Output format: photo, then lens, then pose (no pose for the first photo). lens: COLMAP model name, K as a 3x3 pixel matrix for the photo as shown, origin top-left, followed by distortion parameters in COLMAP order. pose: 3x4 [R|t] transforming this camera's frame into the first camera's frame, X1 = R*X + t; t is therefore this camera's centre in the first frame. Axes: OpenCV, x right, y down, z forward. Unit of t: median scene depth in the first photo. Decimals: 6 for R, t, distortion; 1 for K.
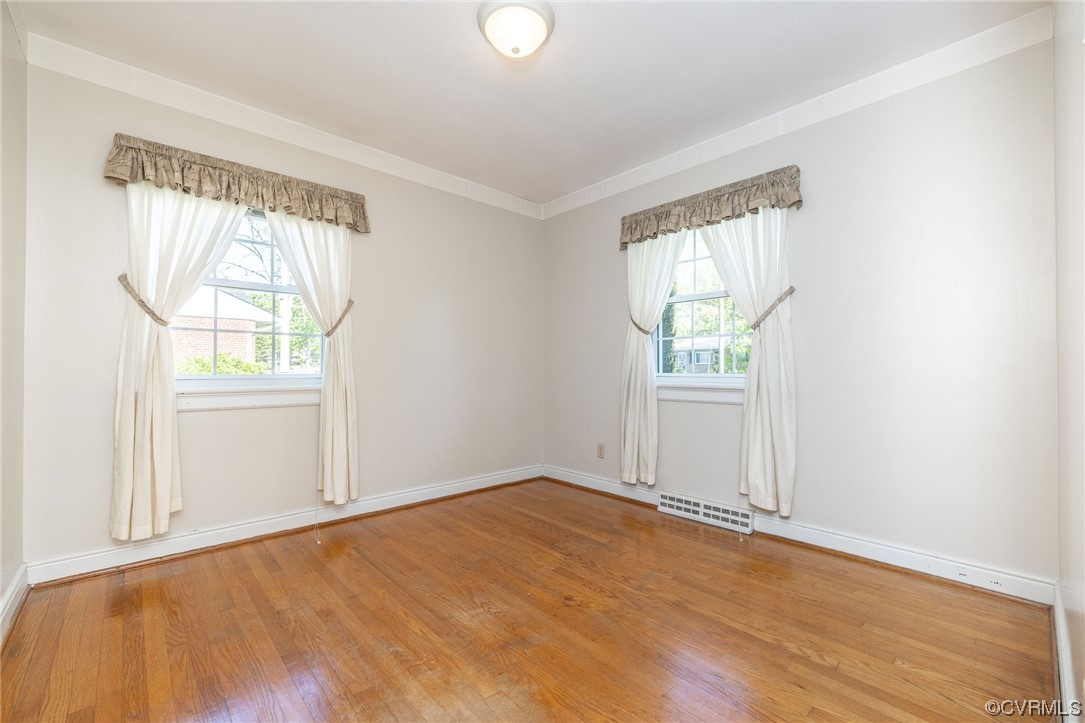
lens RADIAL K [[458.3, 0, 542.8], [0, 458.3, 365.9], [0, 0, 1]] dist [0.000085, -0.000571]
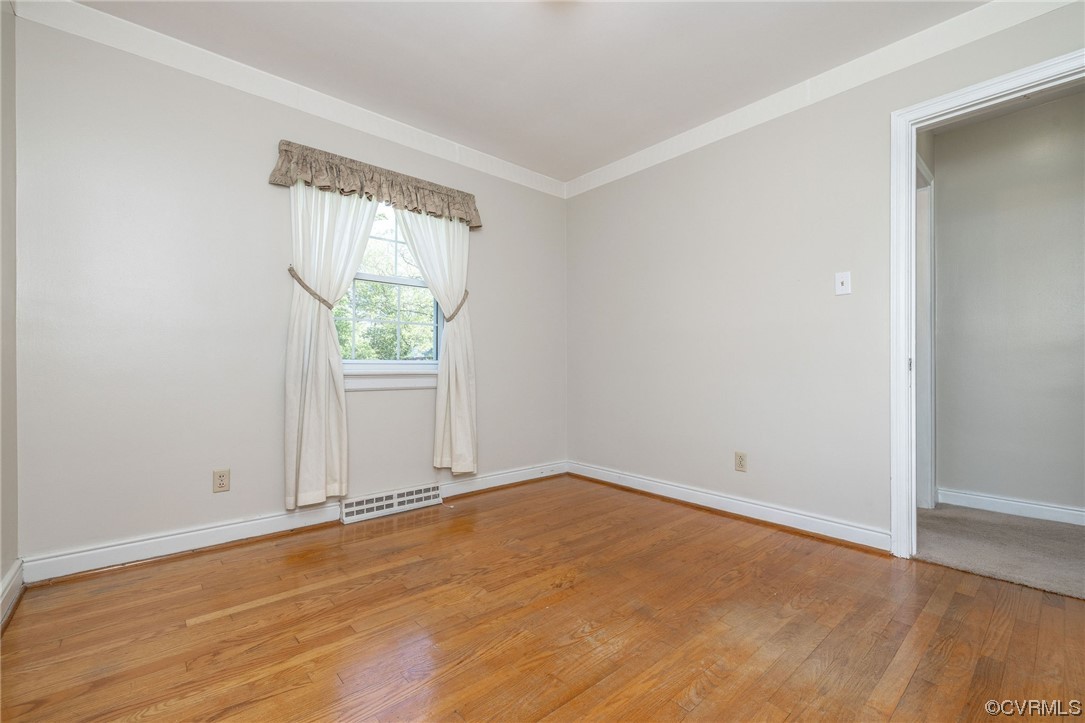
lens RADIAL K [[458.3, 0, 526.2], [0, 458.3, 366.7], [0, 0, 1]] dist [0.000085, -0.000571]
pose [[0.039184, 0.003051, 0.999227, -0.600010], [-0.007214, 0.999970, -0.002771, 0.031868], [-0.999206, -0.007100, 0.039205, 0.677408]]
